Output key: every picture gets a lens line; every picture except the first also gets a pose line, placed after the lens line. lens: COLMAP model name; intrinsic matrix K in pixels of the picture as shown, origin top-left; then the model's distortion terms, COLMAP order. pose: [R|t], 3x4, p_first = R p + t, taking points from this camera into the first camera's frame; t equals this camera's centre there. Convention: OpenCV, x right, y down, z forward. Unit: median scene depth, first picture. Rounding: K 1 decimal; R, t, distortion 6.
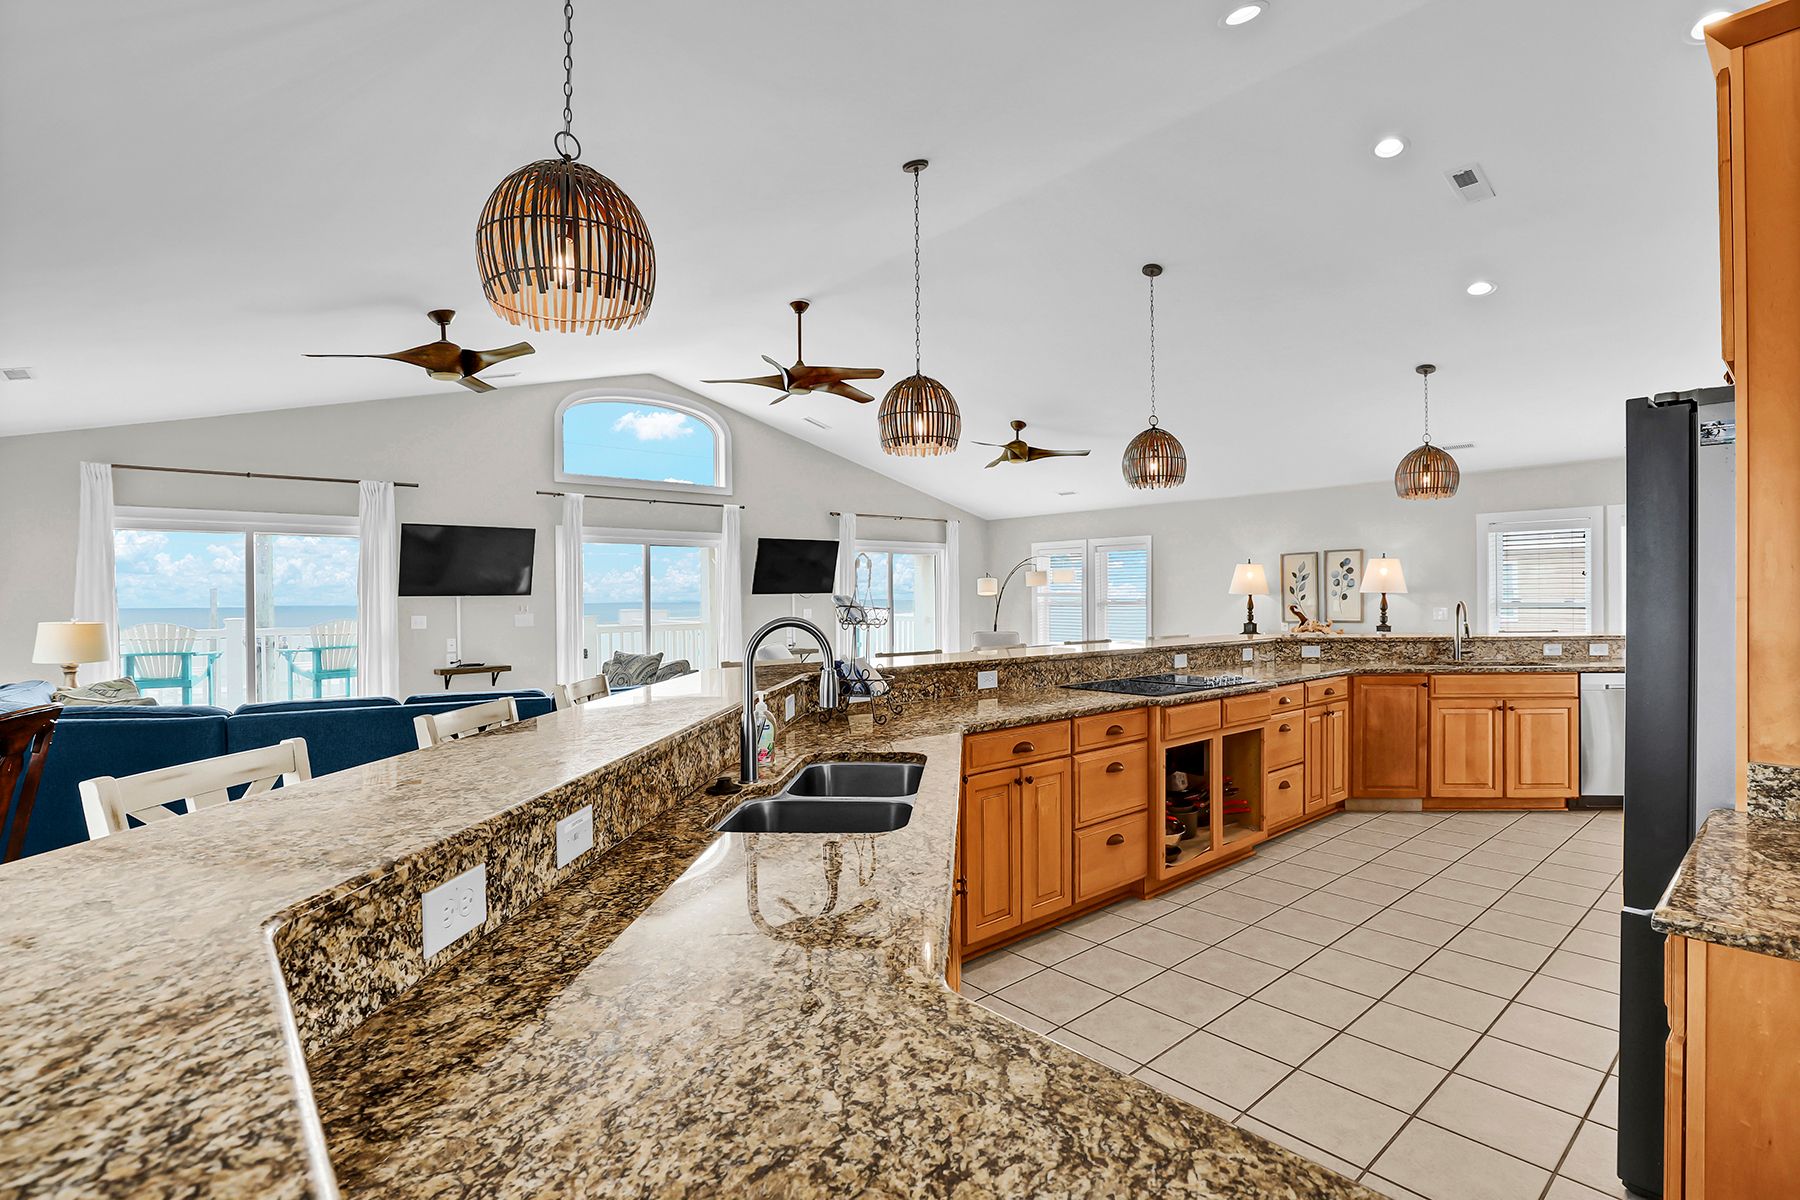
lens RADIAL K [[847.3, 0, 910.6], [0, 847.3, 601.1], [0, 0, 1]] dist [-0.023857, -0.000051]
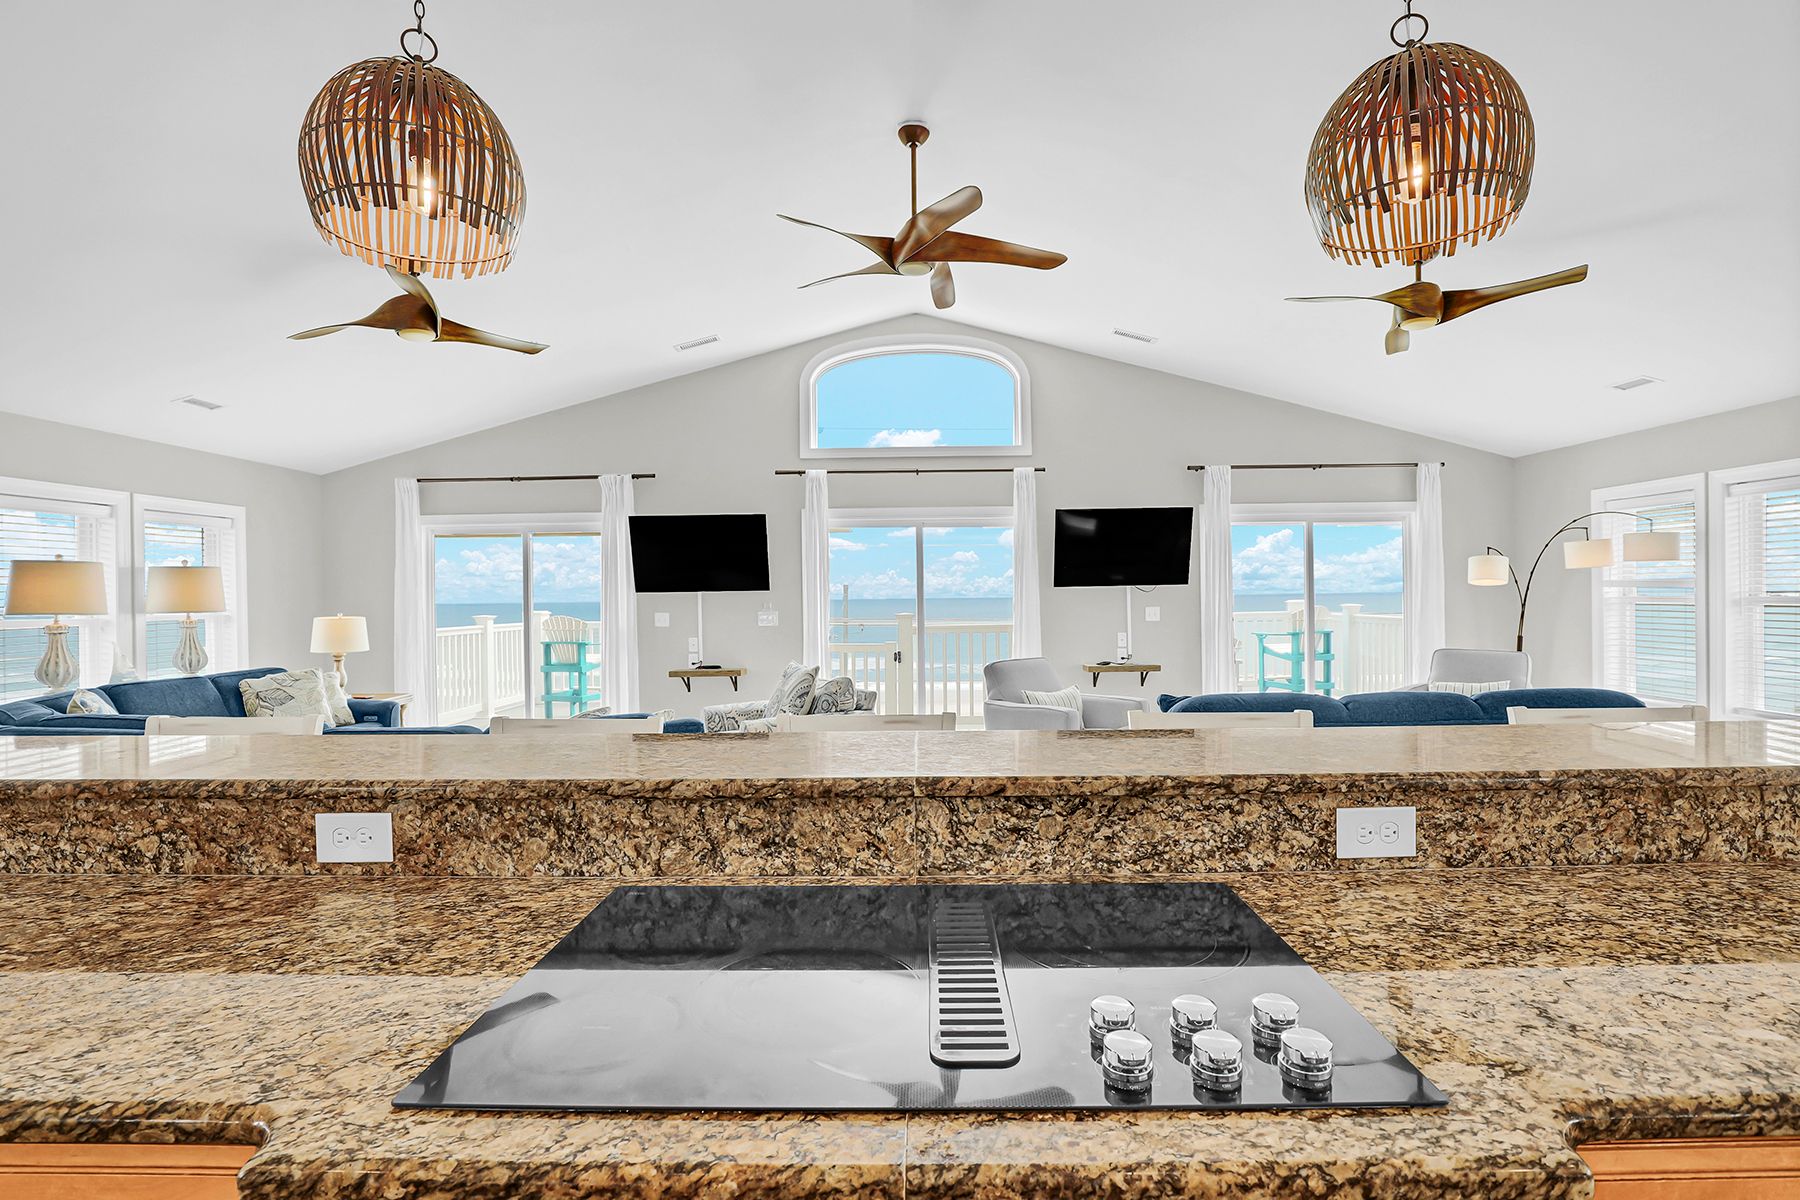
lens RADIAL K [[847.3, 0, 910.6], [0, 847.3, 601.1], [0, 0, 1]] dist [-0.023857, -0.000051]
pose [[0.750871, 0.004632, -0.660433, 0.236925], [0.002387, 0.999950, 0.009728, -0.004062], [0.660445, -0.008880, 0.750822, 0.427219]]
